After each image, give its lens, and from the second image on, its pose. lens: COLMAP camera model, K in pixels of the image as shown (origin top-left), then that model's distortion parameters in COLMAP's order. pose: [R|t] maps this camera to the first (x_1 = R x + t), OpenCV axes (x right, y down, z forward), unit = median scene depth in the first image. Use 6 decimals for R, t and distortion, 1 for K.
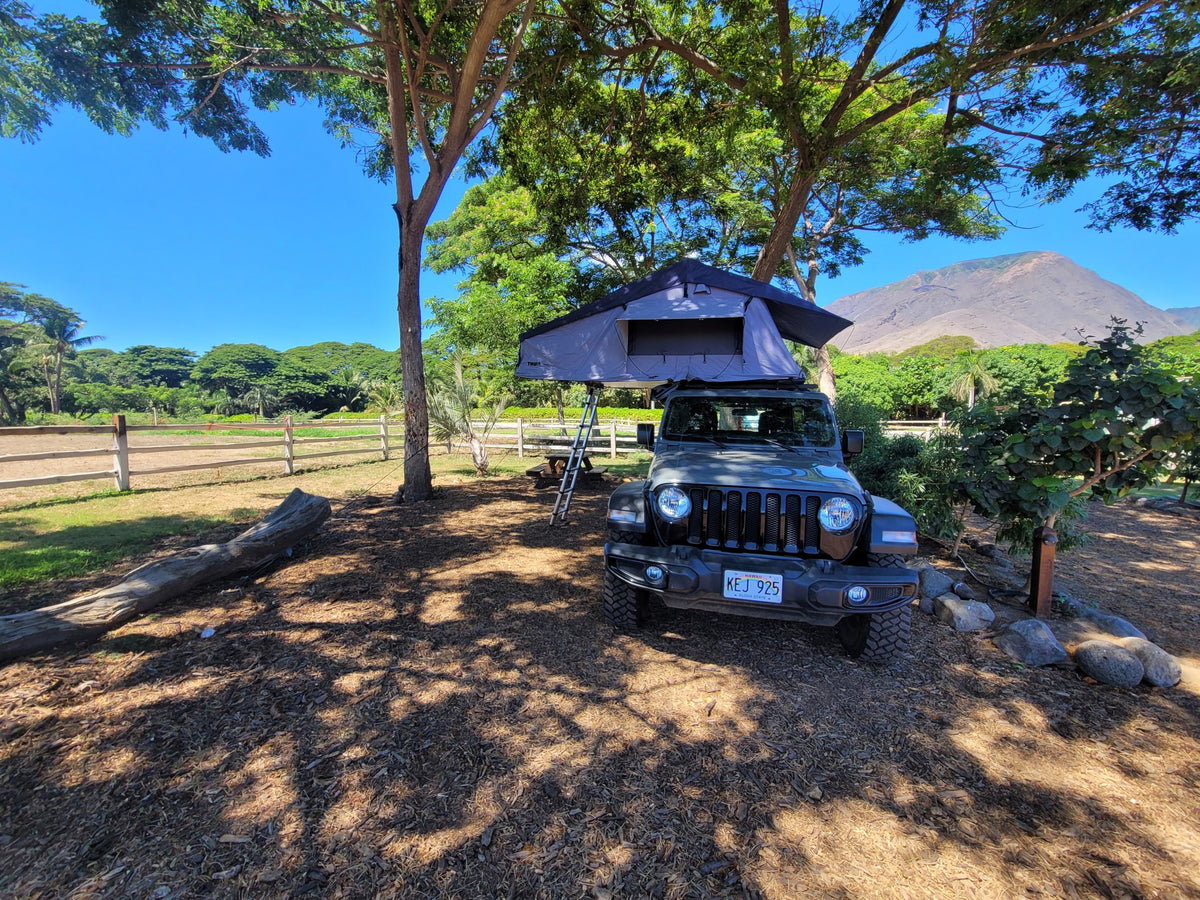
lens RADIAL K [[498.5, 0, 600.0], [0, 498.5, 450.0], [0, 0, 1]] dist [-0.003964, -0.000878]
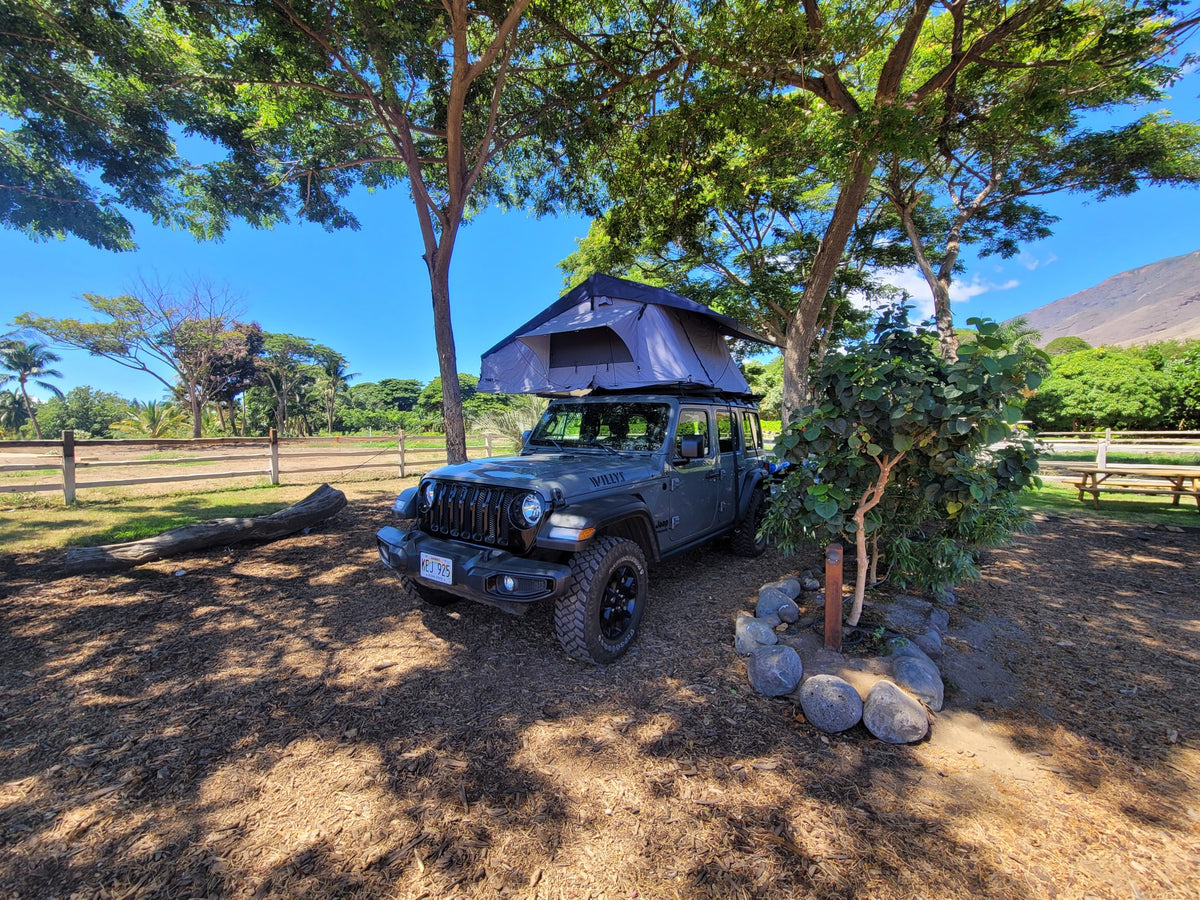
lens RADIAL K [[498.5, 0, 600.0], [0, 498.5, 450.0], [0, 0, 1]] dist [-0.003964, -0.000878]
pose [[0.934855, 0.003606, -0.355012, 0.226873], [-0.014773, 0.999477, -0.028750, 0.007110], [0.354722, 0.032122, 0.934420, 0.014340]]
